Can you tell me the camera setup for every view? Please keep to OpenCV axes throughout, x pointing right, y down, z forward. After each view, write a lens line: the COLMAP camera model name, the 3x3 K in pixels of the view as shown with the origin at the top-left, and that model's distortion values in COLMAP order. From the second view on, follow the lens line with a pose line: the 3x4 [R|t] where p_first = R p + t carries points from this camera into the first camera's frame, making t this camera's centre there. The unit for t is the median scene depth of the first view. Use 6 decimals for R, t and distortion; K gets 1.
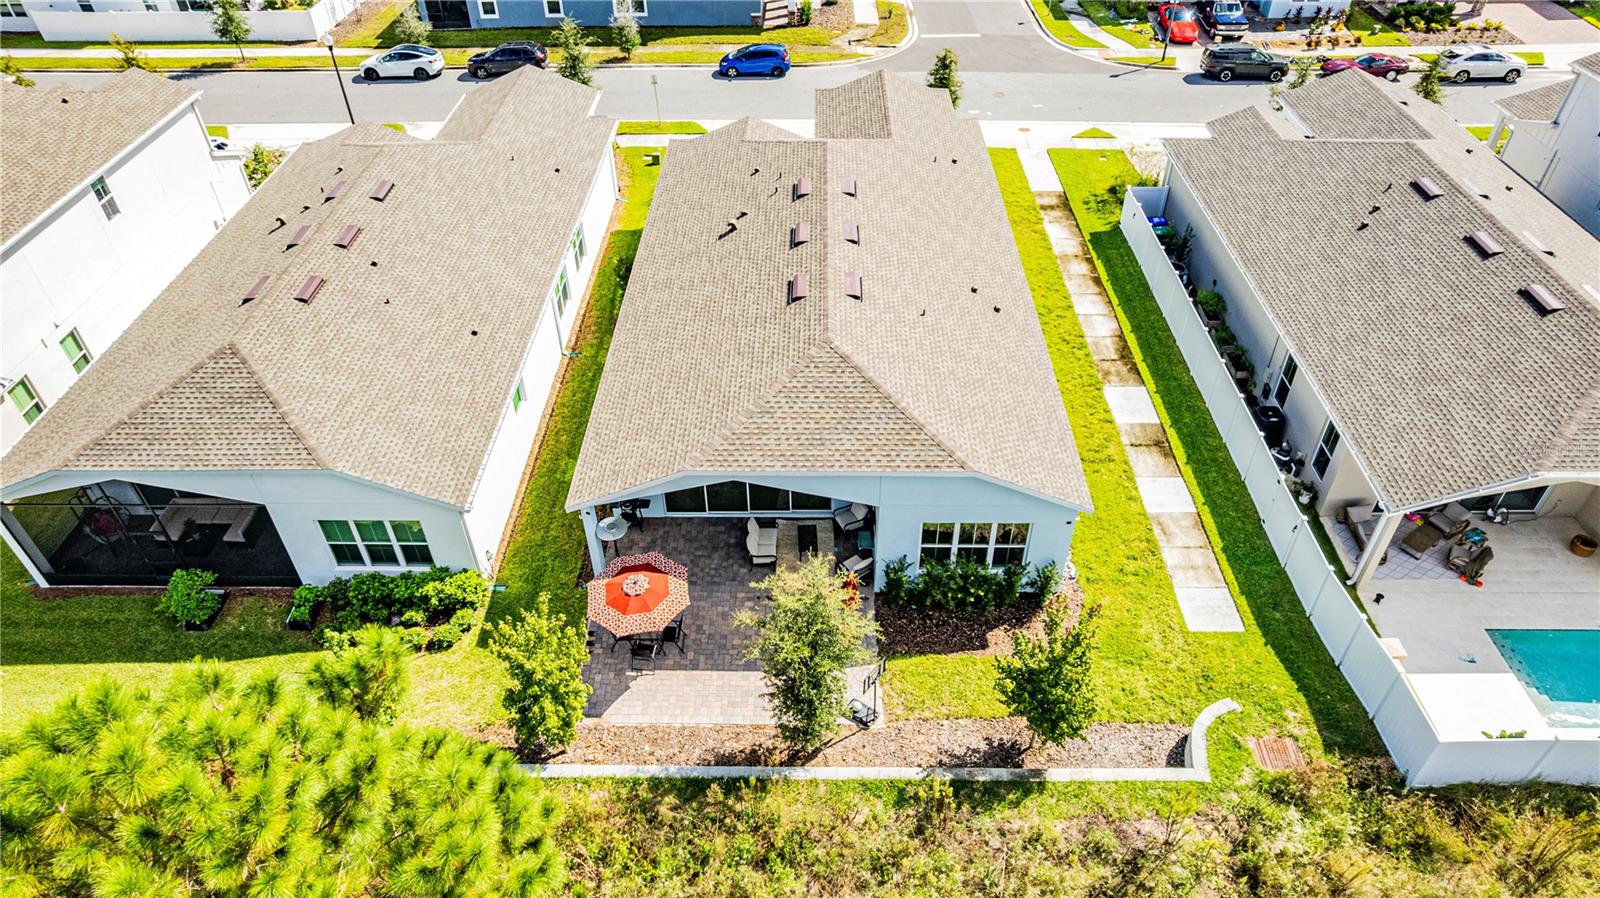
lens RADIAL K [[1017.5, 0, 804.1], [0, 1017.5, 452.1], [0, 0, 1]] dist [-0.089034, 0.082528]
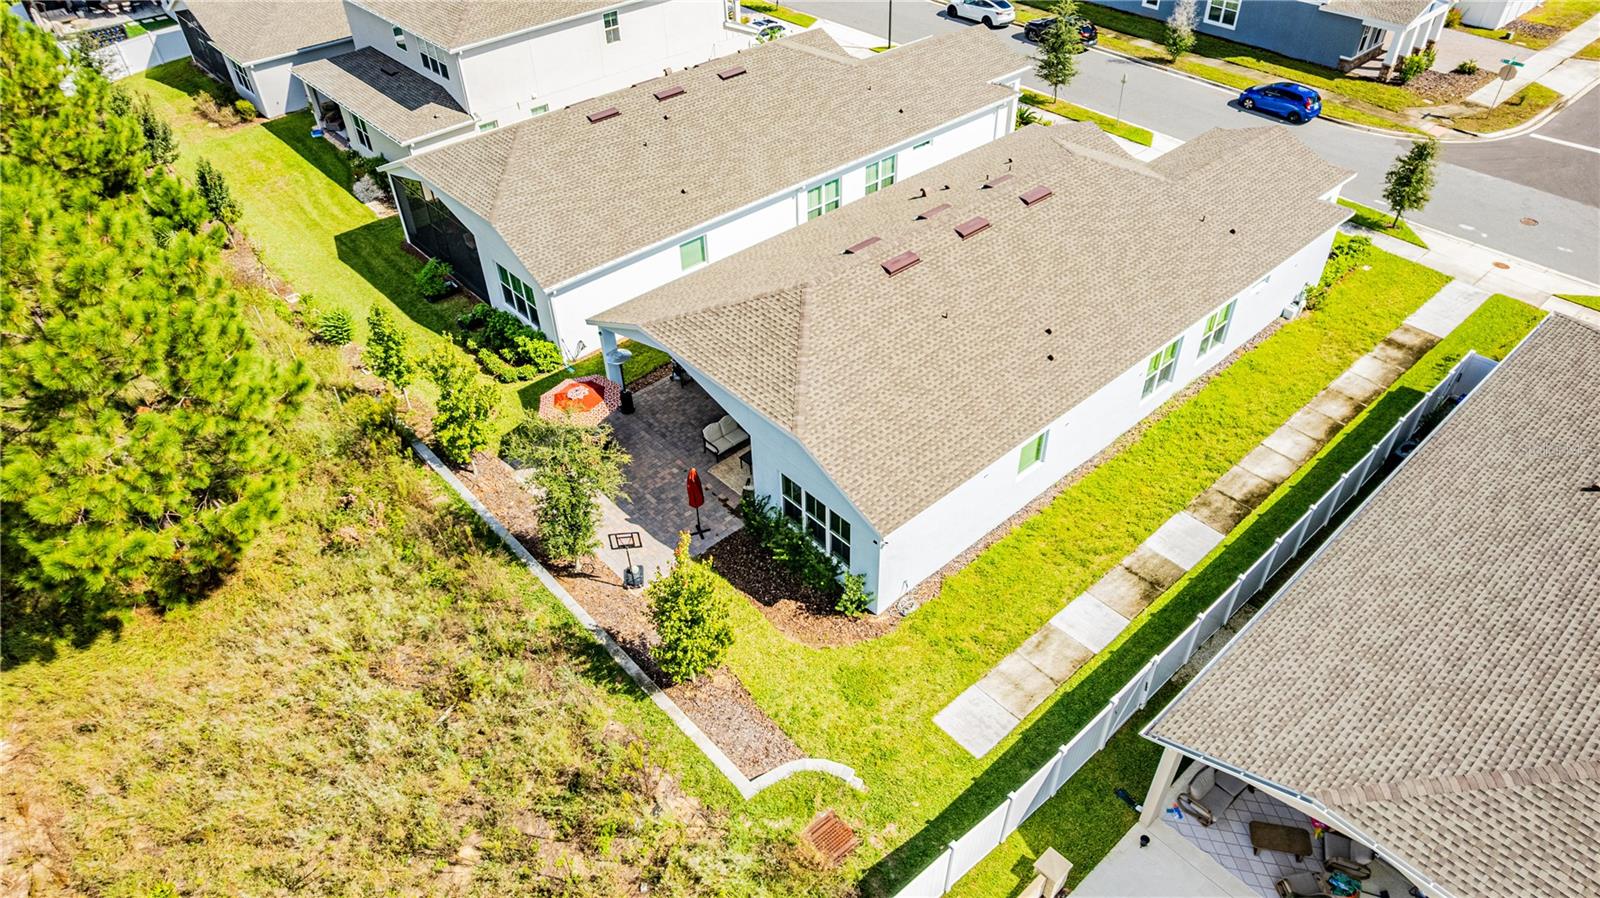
lens RADIAL K [[1017.5, 0, 804.1], [0, 1017.5, 452.1], [0, 0, 1]] dist [-0.089034, 0.082528]
pose [[0.679616, 0.473694, -0.560122, 0.529809], [-0.466723, 0.868296, 0.168023, -0.101408], [0.565943, 0.147230, 0.811192, 0.111314]]
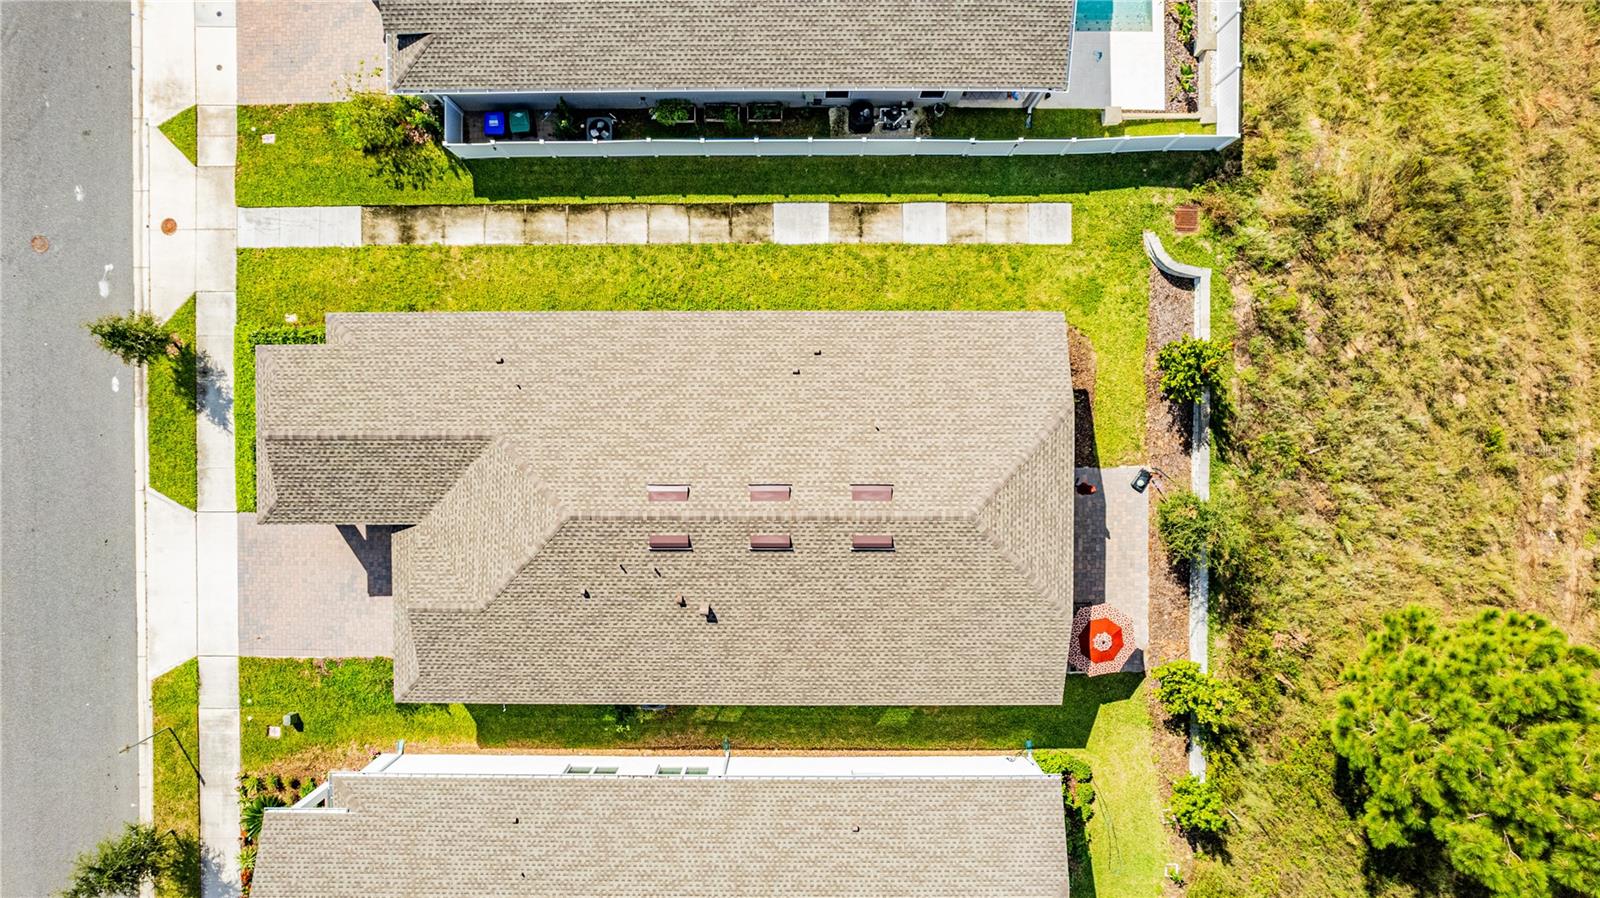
lens RADIAL K [[1017.5, 0, 804.1], [0, 1017.5, 452.1], [0, 0, 1]] dist [-0.089034, 0.082528]
pose [[-0.014295, -0.999886, -0.004902, 0.079178], [0.650910, -0.013027, 0.759043, -0.851409], [-0.759020, 0.007660, 0.651022, 0.277410]]
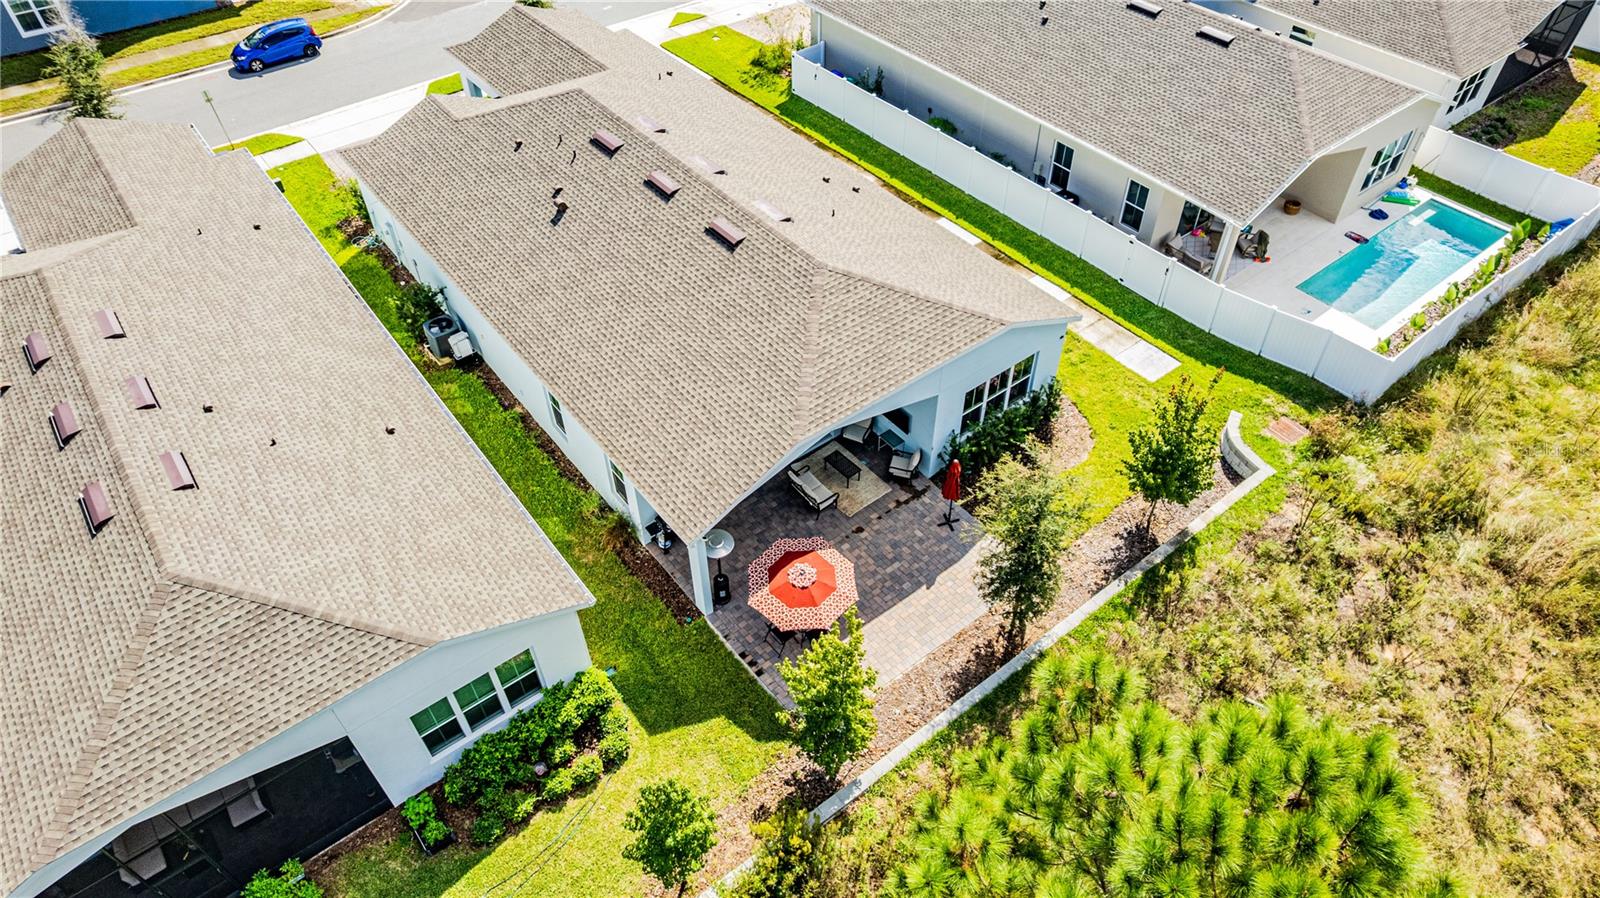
lens RADIAL K [[1017.5, 0, 804.1], [0, 1017.5, 452.1], [0, 0, 1]] dist [-0.089034, 0.082528]
pose [[0.779462, -0.446181, 0.439728, -0.371156], [0.405328, 0.894410, 0.189051, -0.104662], [-0.477648, 0.030876, 0.878009, 0.116975]]
